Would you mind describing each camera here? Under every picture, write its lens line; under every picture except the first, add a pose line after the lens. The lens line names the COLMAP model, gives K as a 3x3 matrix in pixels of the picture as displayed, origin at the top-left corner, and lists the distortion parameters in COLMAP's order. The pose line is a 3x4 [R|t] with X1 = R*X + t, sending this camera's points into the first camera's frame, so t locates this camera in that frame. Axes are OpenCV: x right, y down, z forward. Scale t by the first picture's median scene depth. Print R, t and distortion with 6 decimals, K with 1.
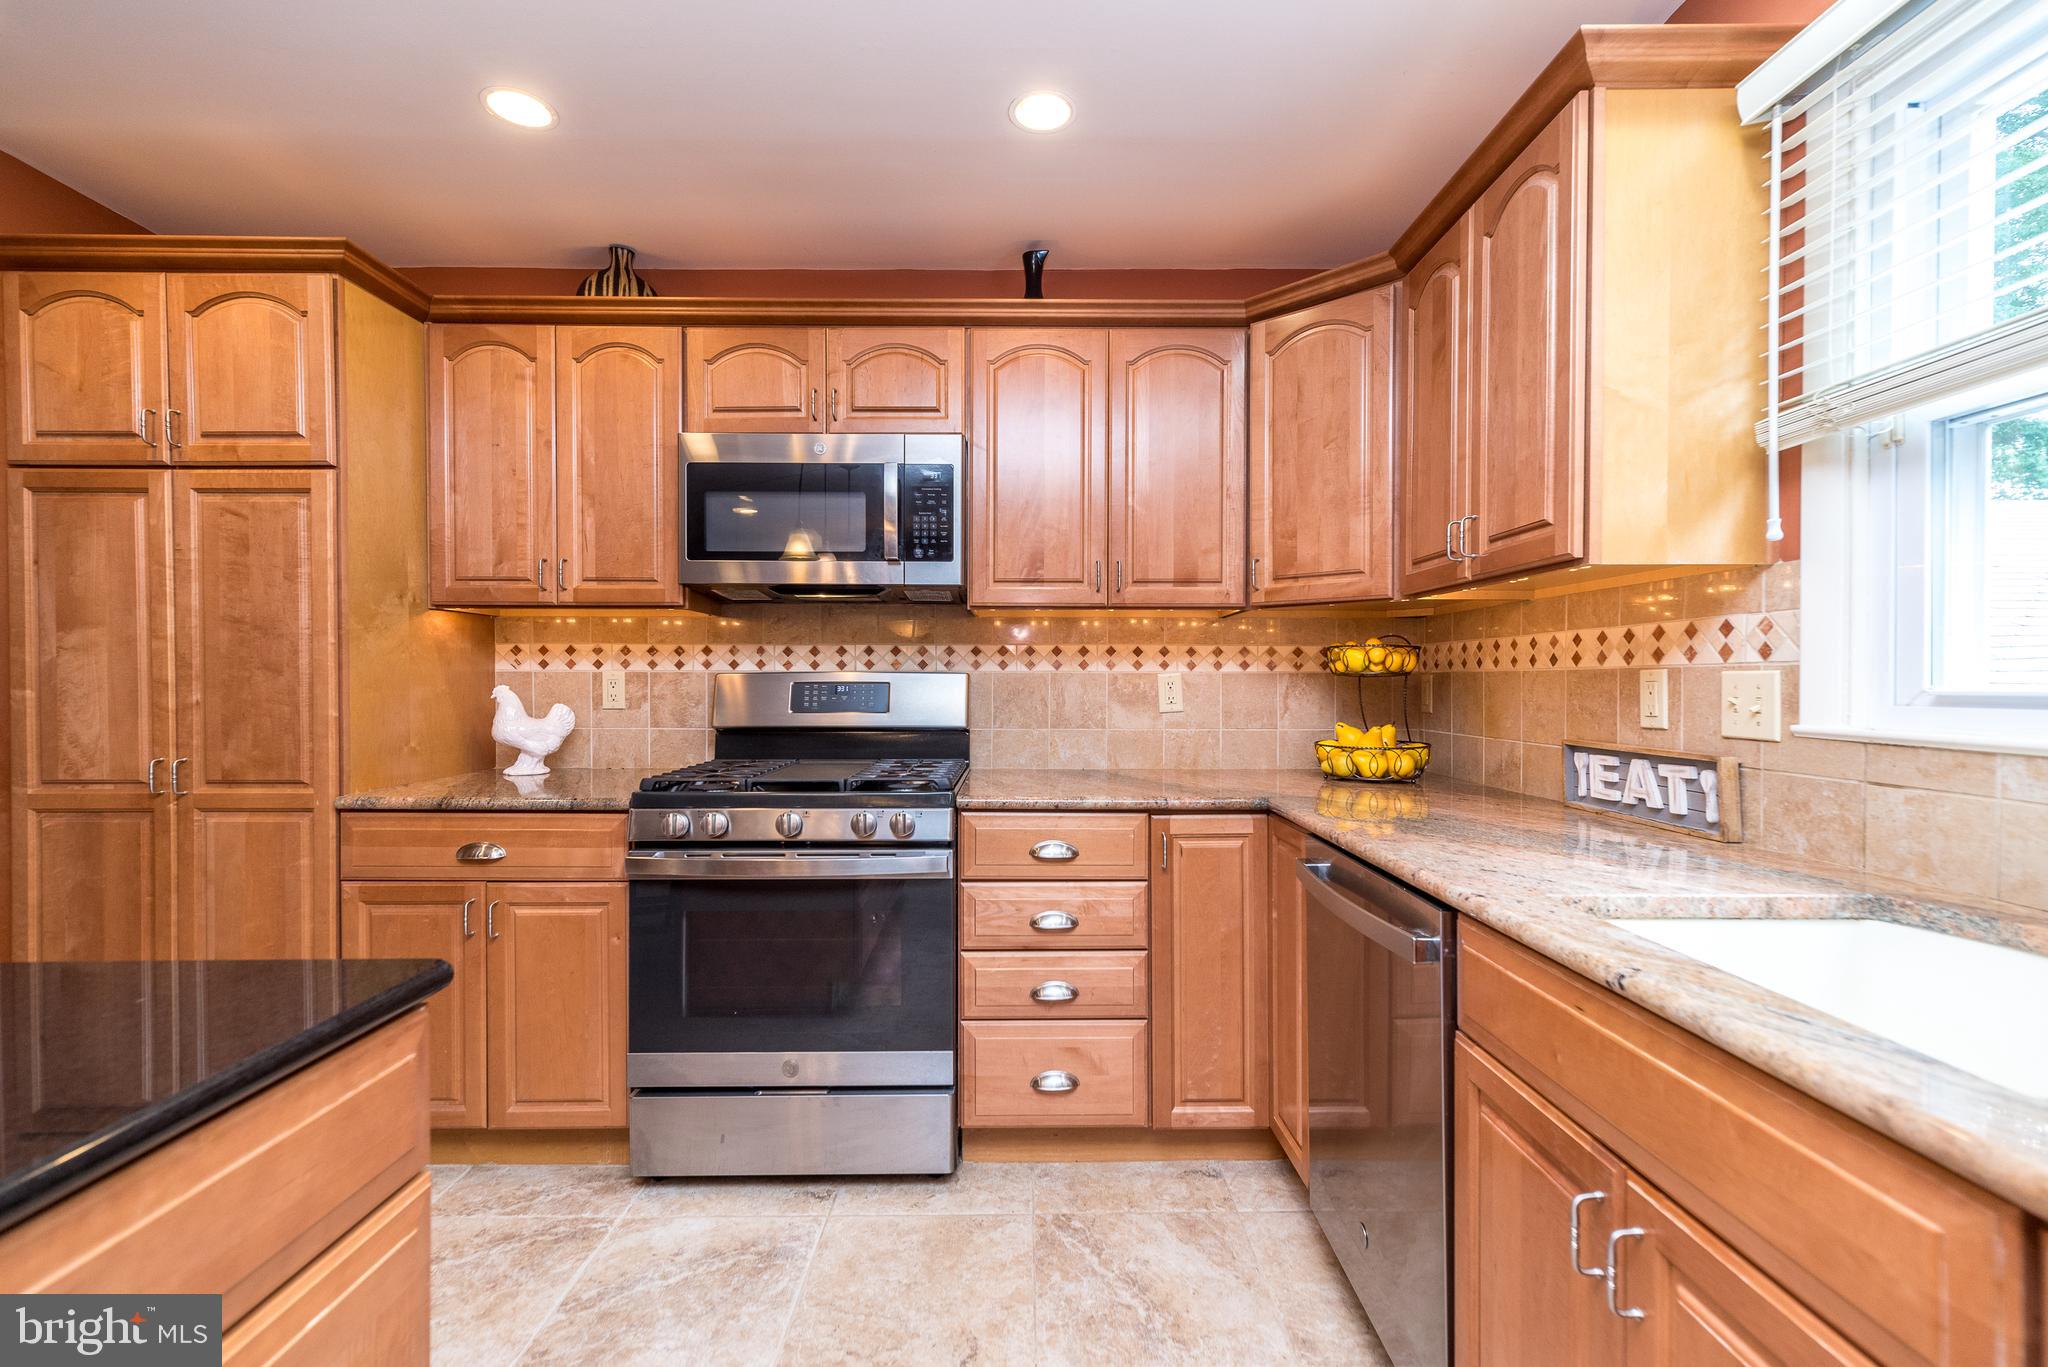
lens RADIAL K [[902.3, 0, 1023.8], [0, 902.3, 689.0], [0, 0, 1]] dist [0.005883, 0.000870]
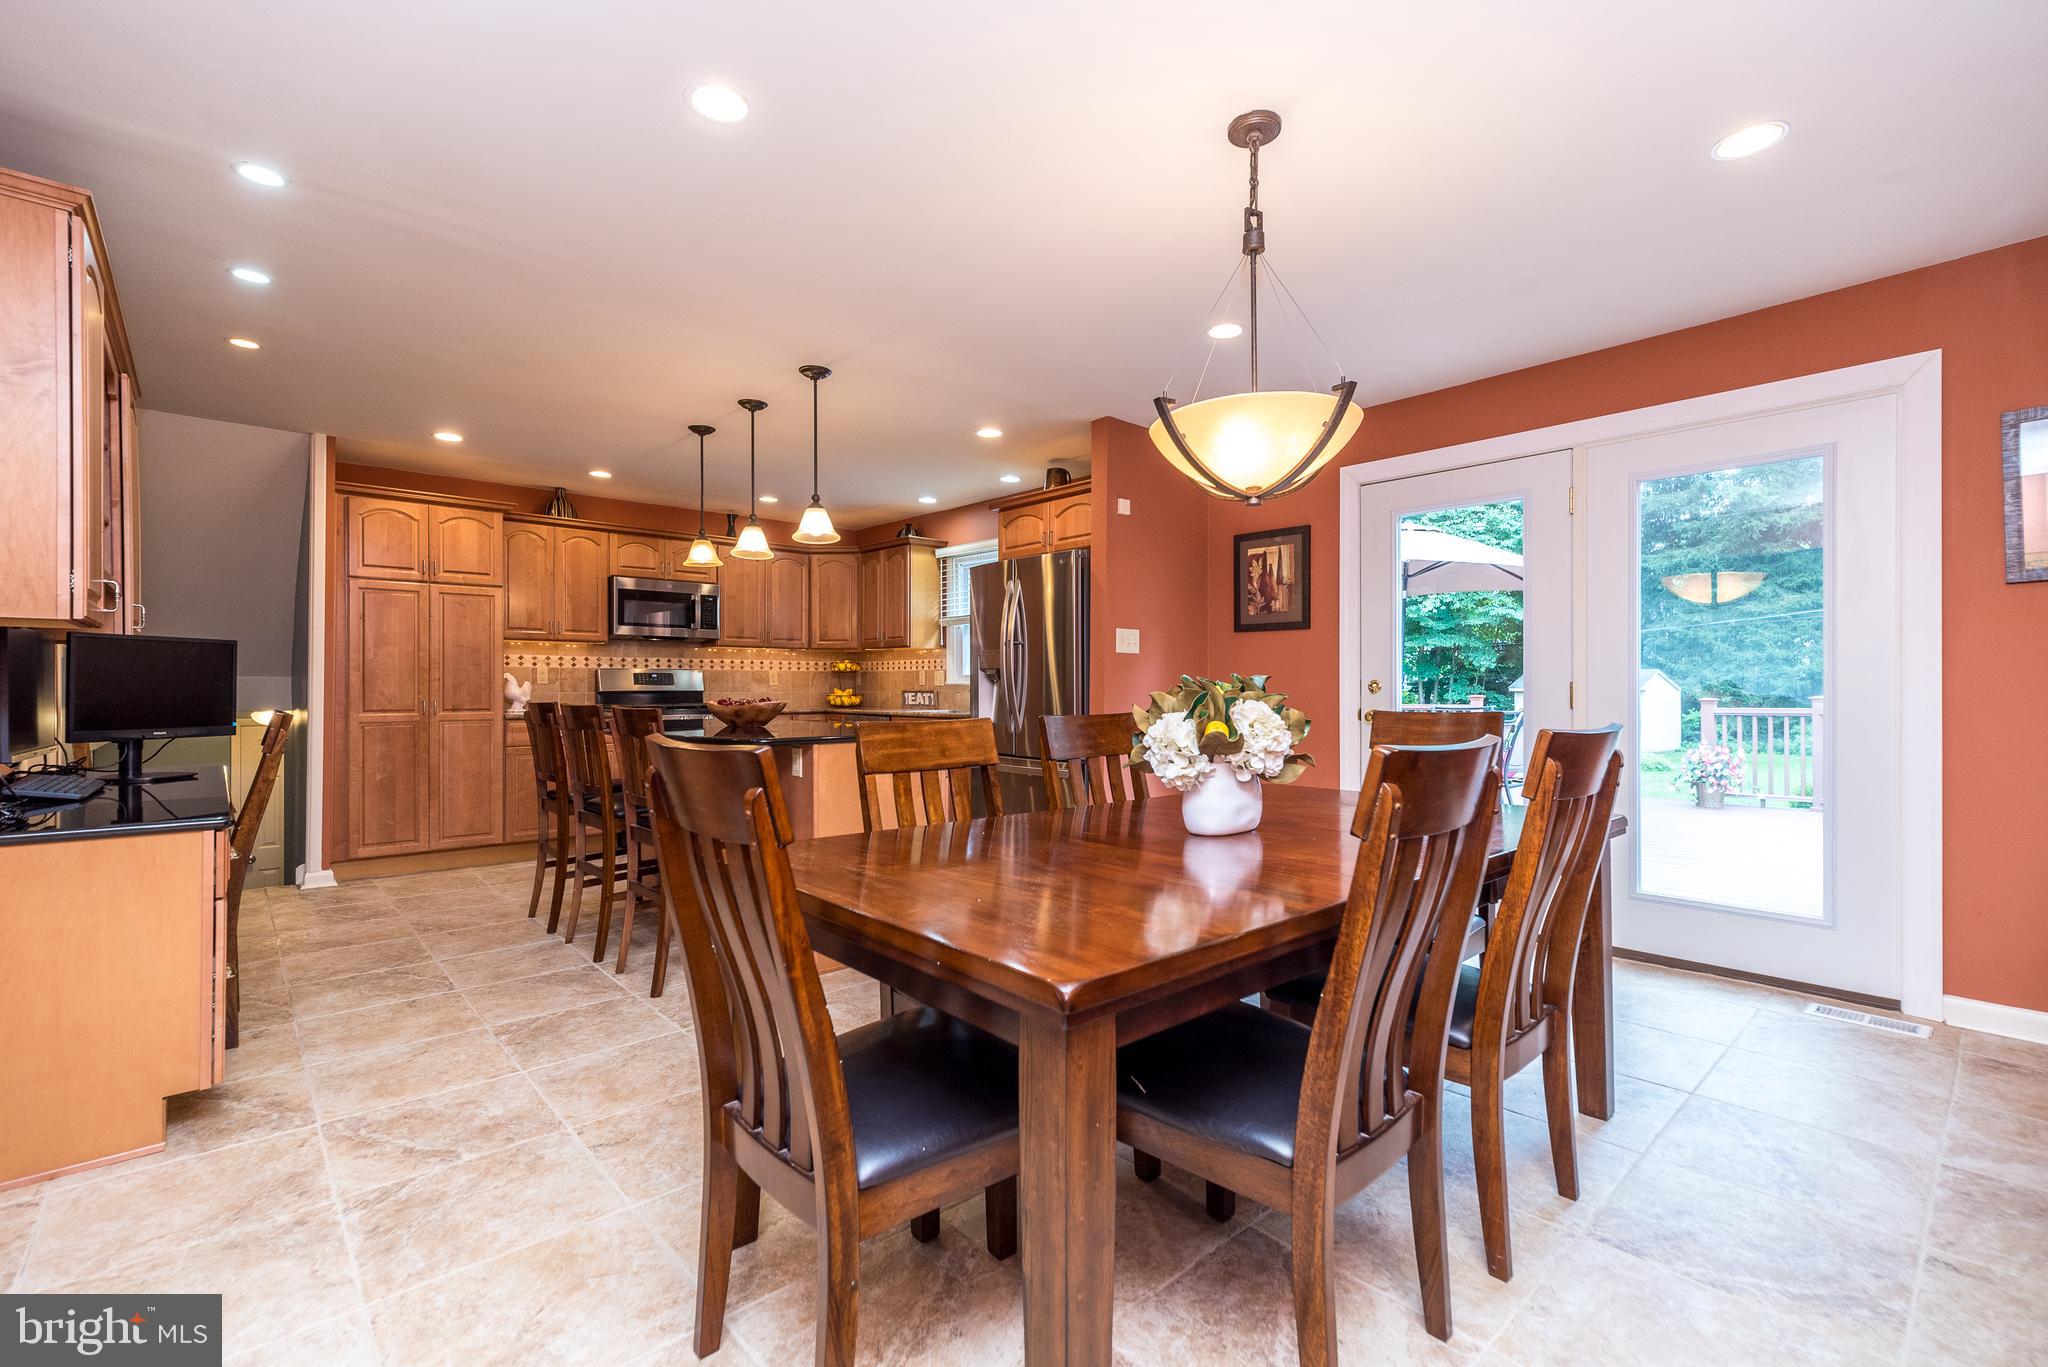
lens RADIAL K [[902.3, 0, 1032.2], [0, 902.3, 681.1], [0, 0, 1]] dist [0.005883, 0.000870]
pose [[0.753651, 0.001186, 0.657274, -1.490095], [0.002542, 0.999986, -0.004719, 0.041925], [-0.657270, 0.005227, 0.753637, -2.221588]]
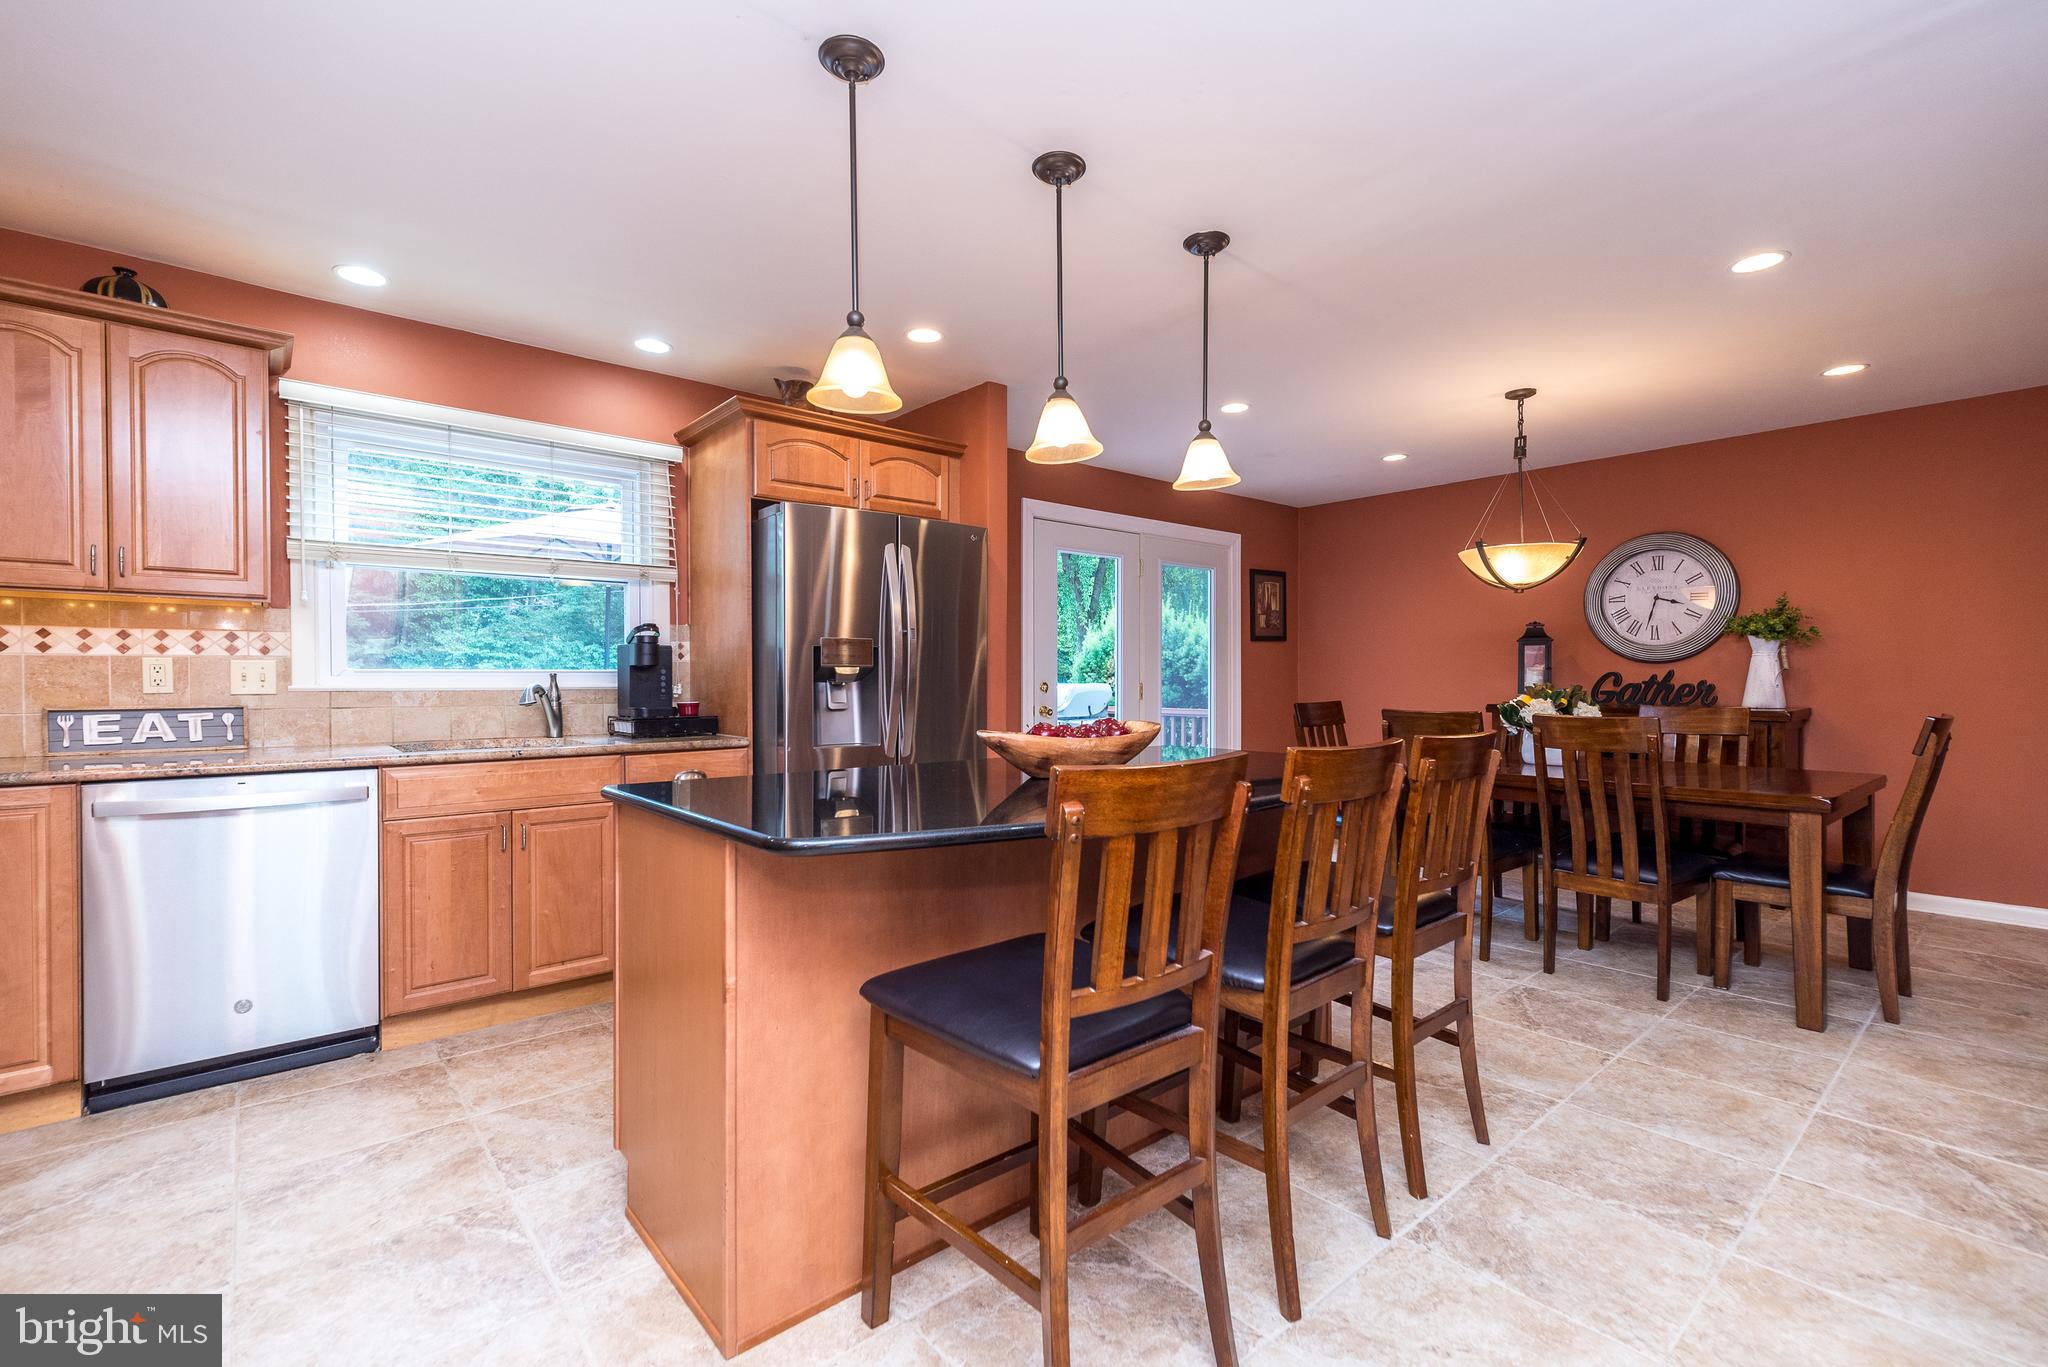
lens RADIAL K [[902.3, 0, 1026.2], [0, 902.3, 680.9], [0, 0, 1]] dist [0.005883, 0.000870]
pose [[-0.636724, -0.014089, 0.770963, -1.436130], [0.000869, 0.999819, 0.018989, -0.008226], [-0.771091, 0.012761, -0.636597, 0.766919]]
